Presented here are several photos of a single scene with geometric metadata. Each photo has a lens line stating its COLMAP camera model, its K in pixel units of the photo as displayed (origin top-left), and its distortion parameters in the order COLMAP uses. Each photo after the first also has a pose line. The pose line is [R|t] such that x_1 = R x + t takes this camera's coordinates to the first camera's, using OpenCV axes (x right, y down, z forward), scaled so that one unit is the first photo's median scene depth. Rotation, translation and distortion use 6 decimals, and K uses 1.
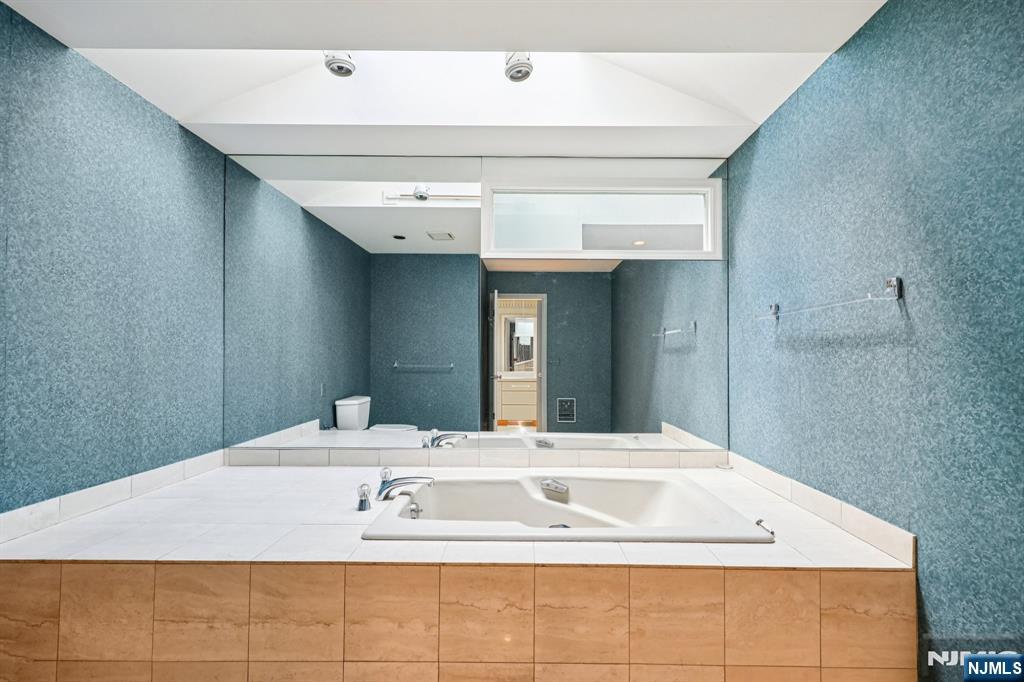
lens RADIAL K [[425.4, 0, 513.9], [0, 425.4, 349.6], [0, 0, 1]] dist [0.003279, -0.000666]
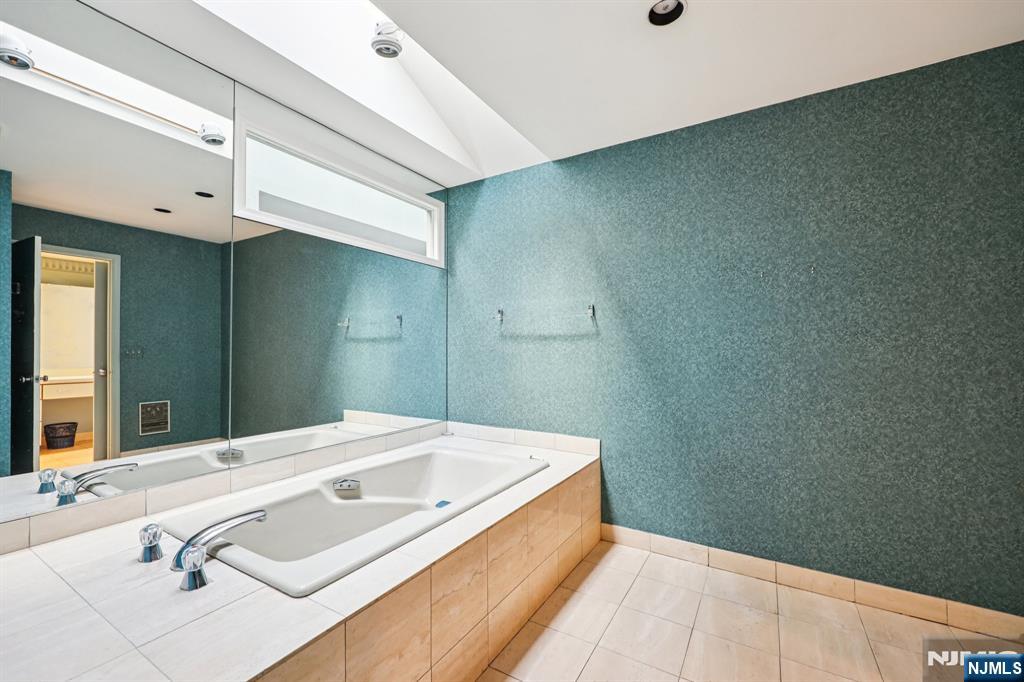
lens RADIAL K [[425.4, 0, 511.9], [0, 425.4, 341.5], [0, 0, 1]] dist [0.003279, -0.000666]
pose [[0.505074, 0.011513, 0.863000, -0.718688], [-0.017203, 0.999847, -0.003271, 0.004156], [-0.862905, -0.013194, 0.505194, 0.294274]]
